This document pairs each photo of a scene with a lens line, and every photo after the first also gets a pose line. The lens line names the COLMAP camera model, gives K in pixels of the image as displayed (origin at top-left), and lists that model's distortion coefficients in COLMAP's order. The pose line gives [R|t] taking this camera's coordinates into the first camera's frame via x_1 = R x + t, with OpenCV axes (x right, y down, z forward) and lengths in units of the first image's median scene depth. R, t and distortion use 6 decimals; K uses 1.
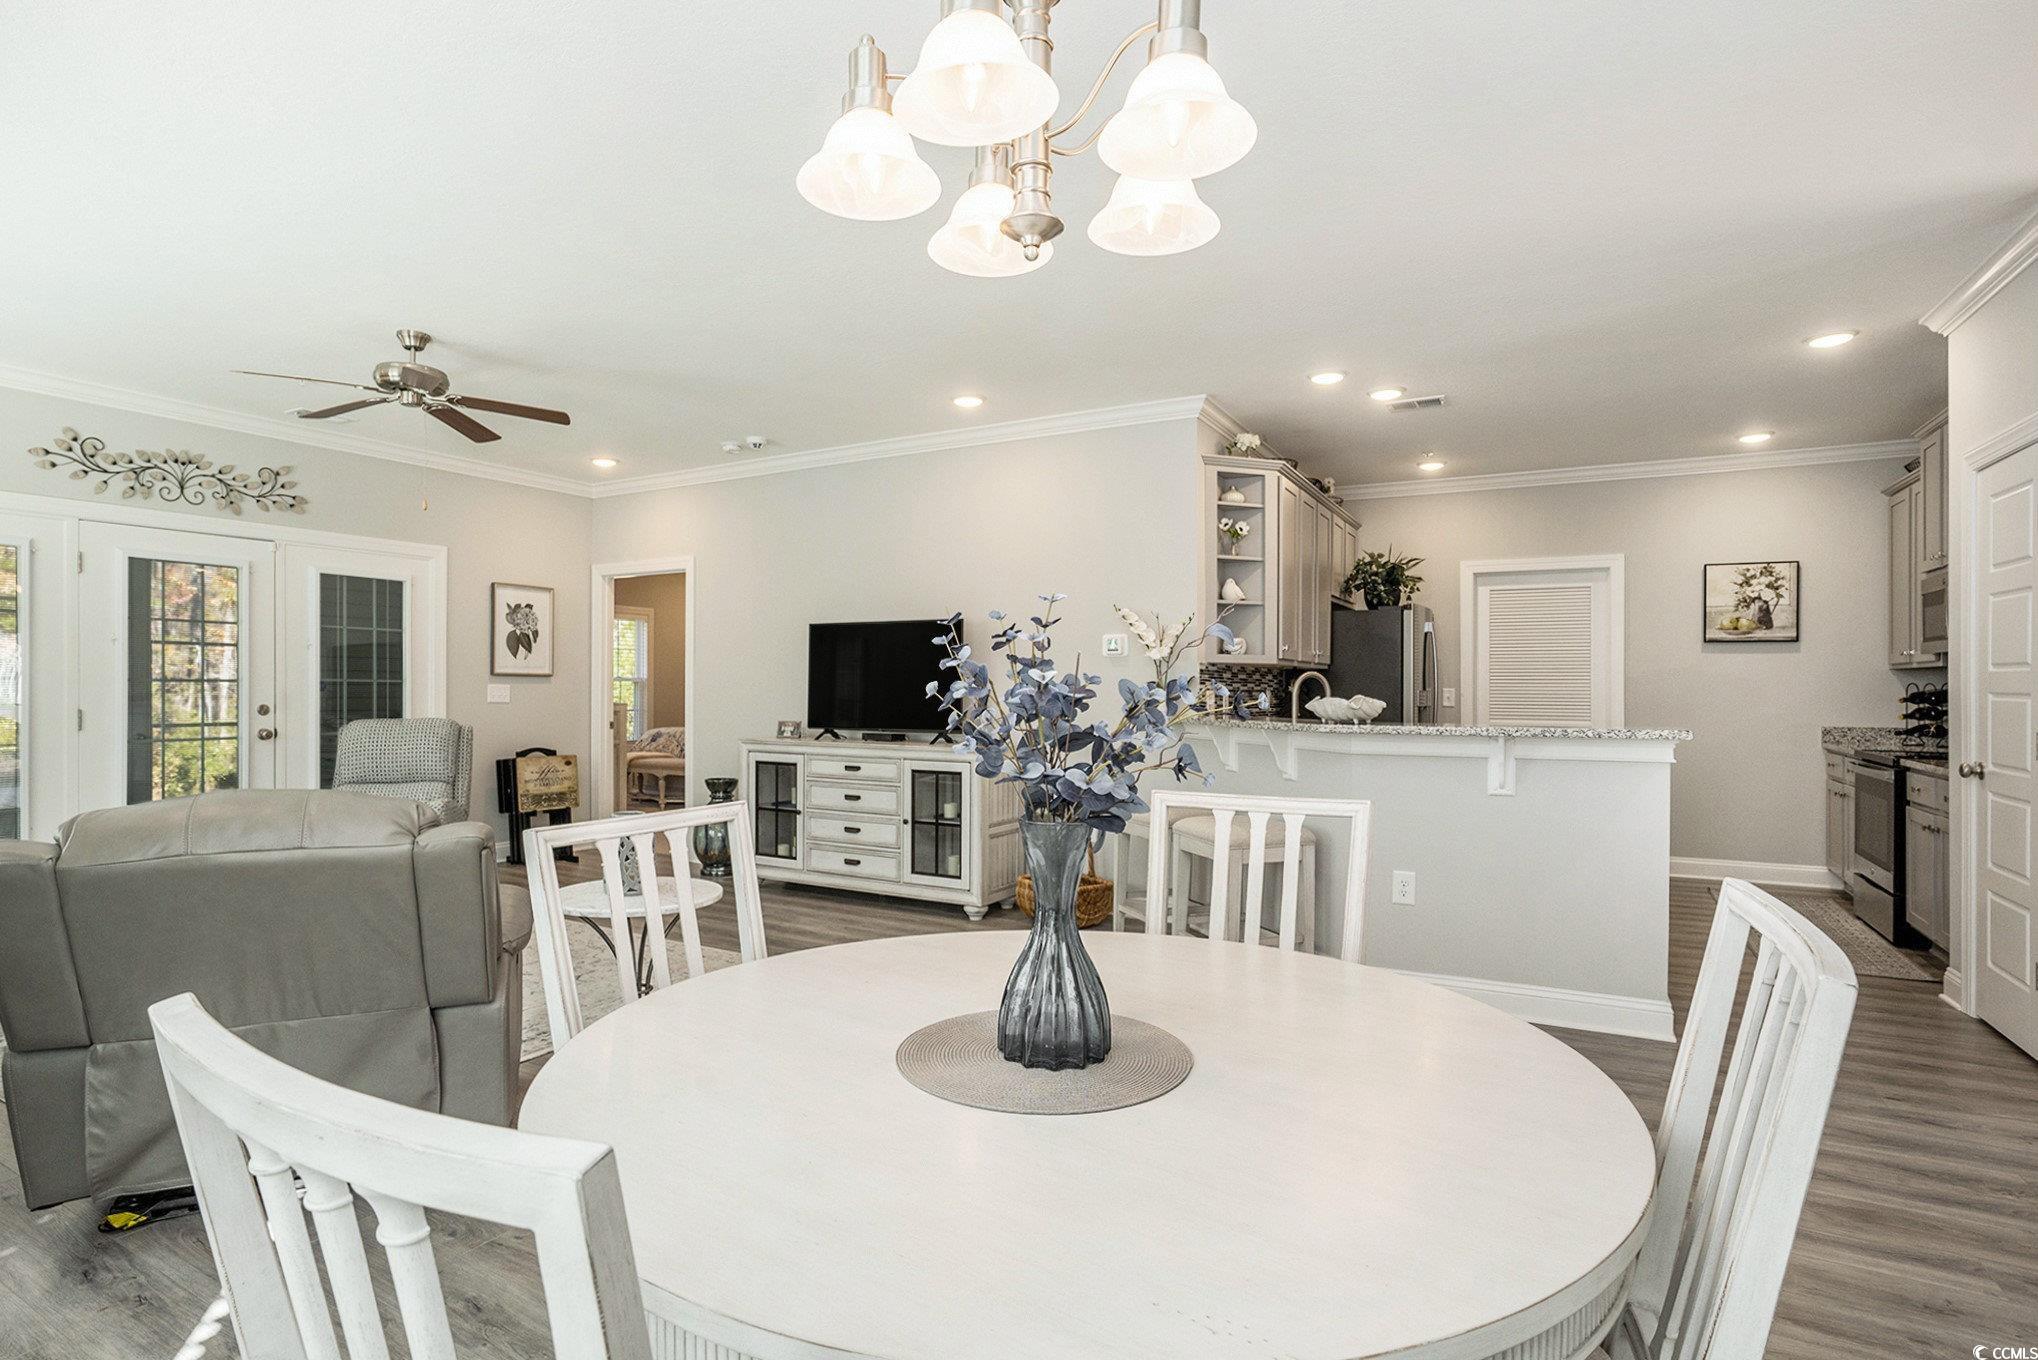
lens RADIAL K [[1004.7, 0, 1001.7], [0, 1004.7, 670.0], [0, 0, 1]] dist [-0.061570, 0.026005]
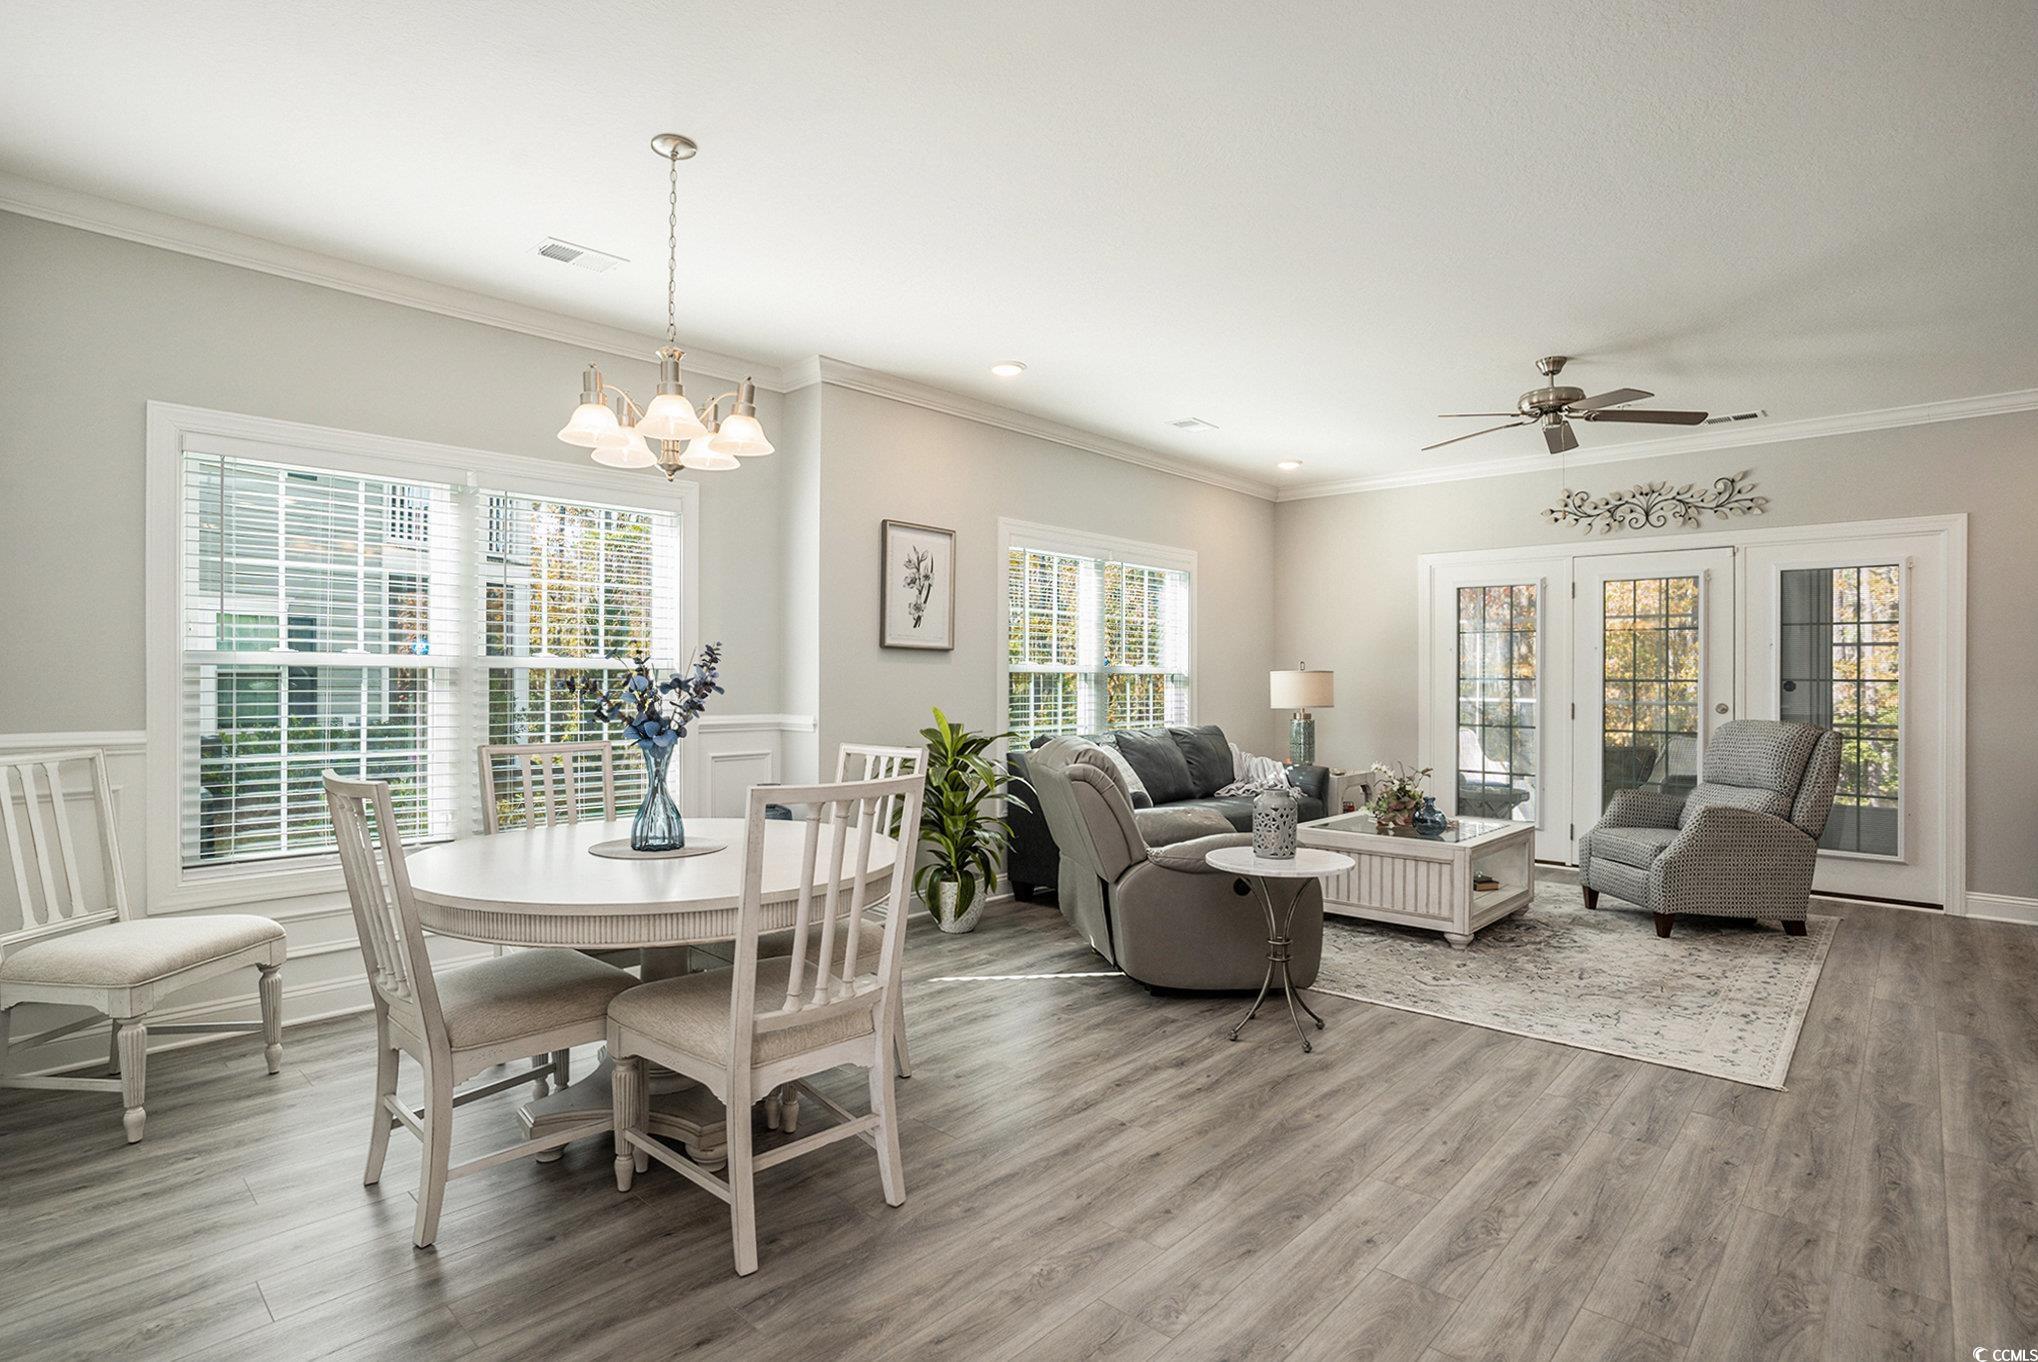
lens RADIAL K [[1012.5, 0, 1019.0], [0, 1012.5, 681.0], [0, 0, 1]] dist [-0.081492, 0.042494]
pose [[-0.234337, -0.003042, -0.972151, 0.429875], [0.008814, 0.999947, -0.005254, 0.009917], [0.972115, -0.009800, -0.234298, 0.483912]]
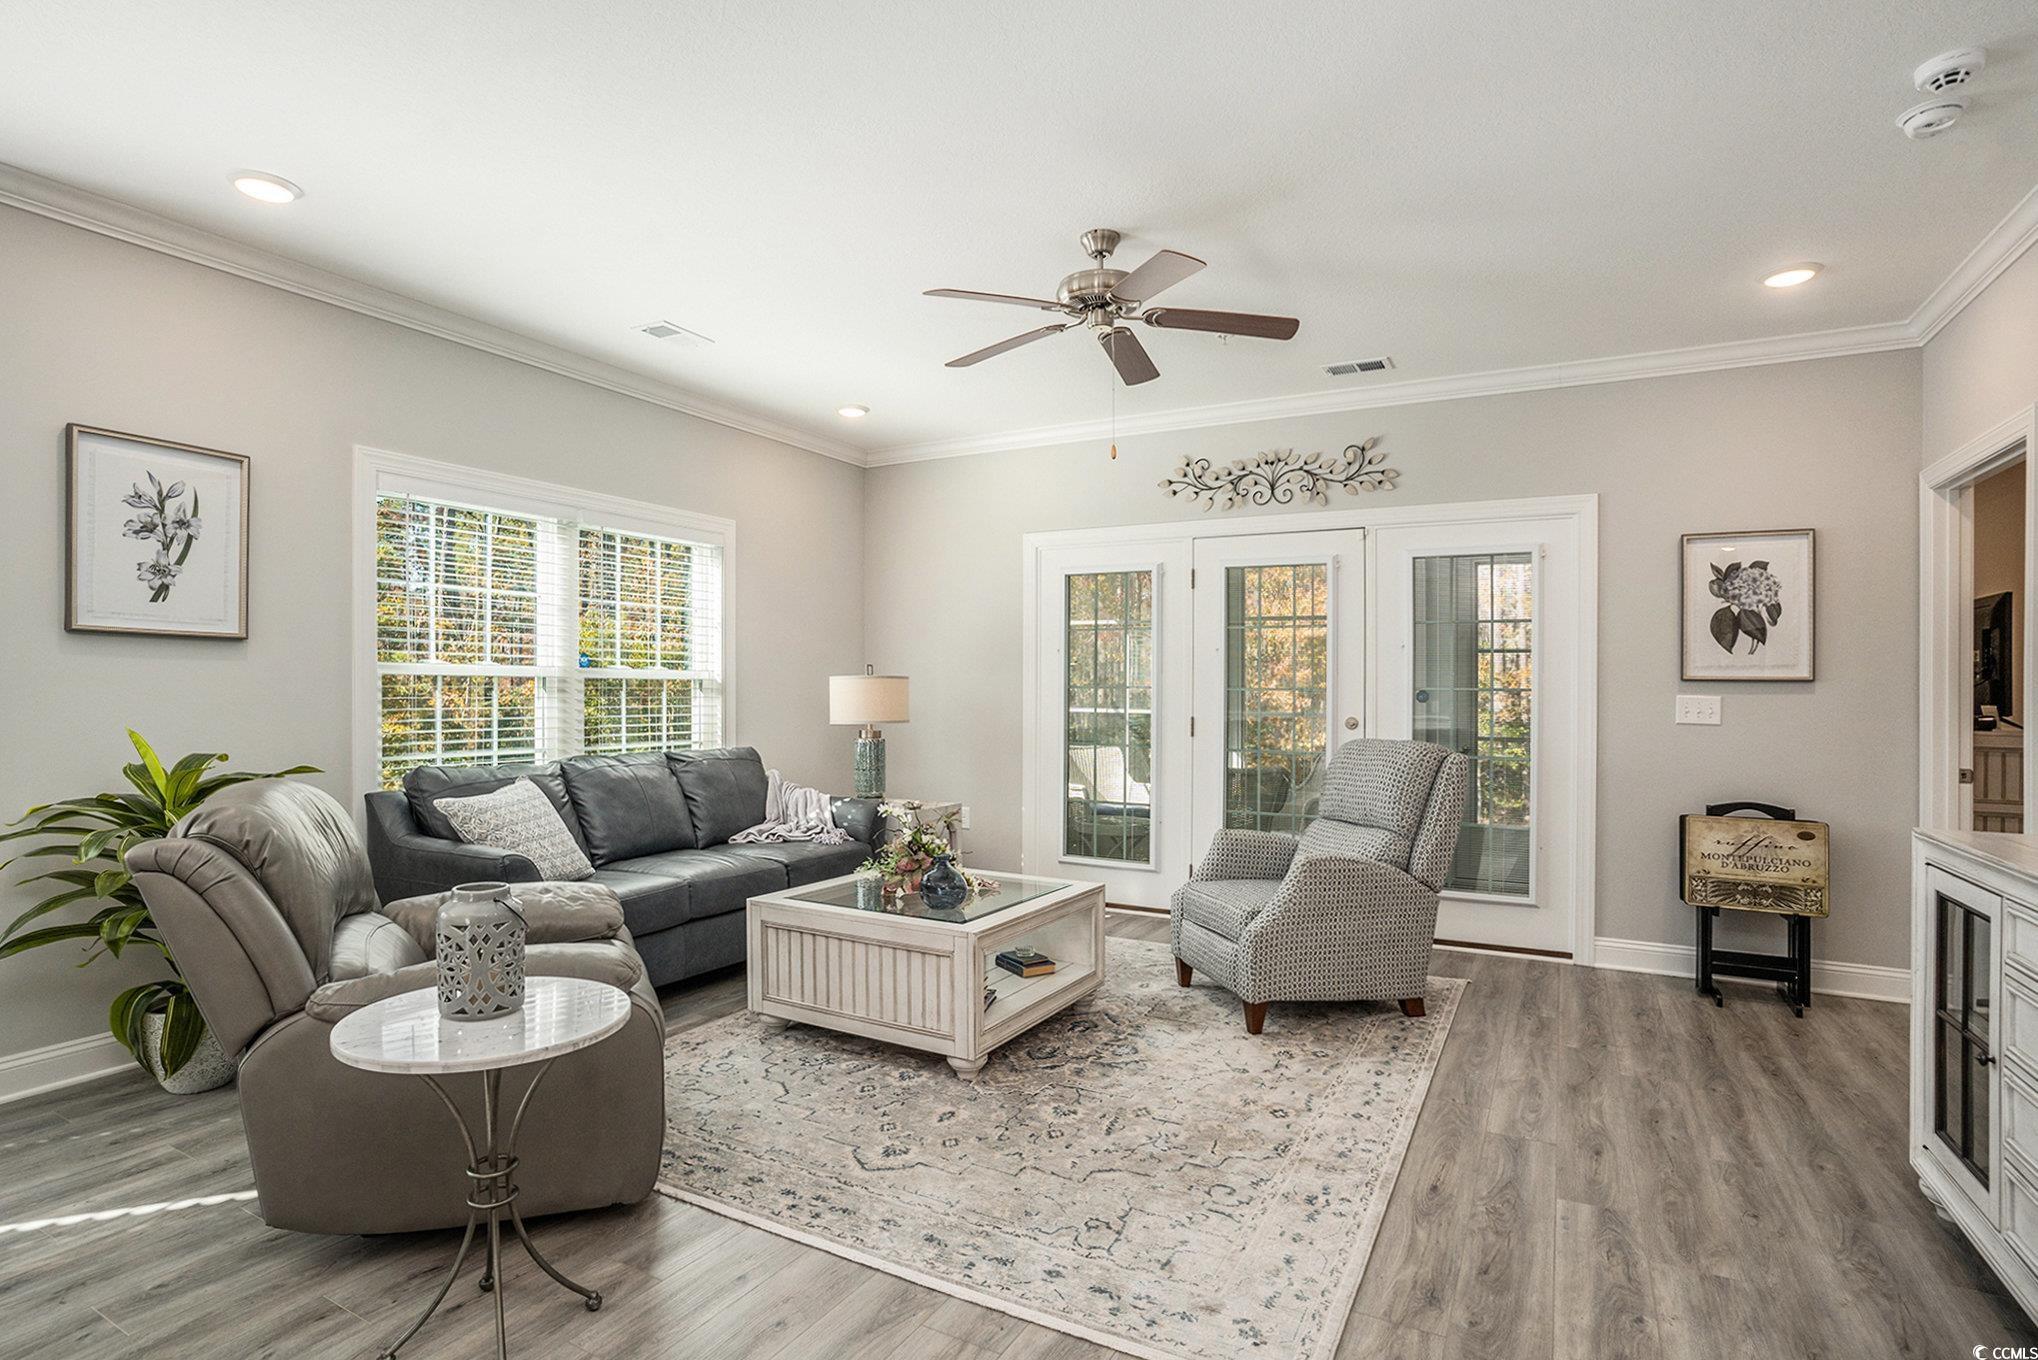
lens RADIAL K [[1015.3, 0, 1016.5], [0, 1015.3, 693.6], [0, 0, 1]] dist [-0.077767, 0.035537]
pose [[0.007145, -0.000233, -0.999974, 0.133847], [0.007718, 0.999970, -0.000178, 0.011888], [0.999945, -0.007717, 0.007147, 0.658959]]
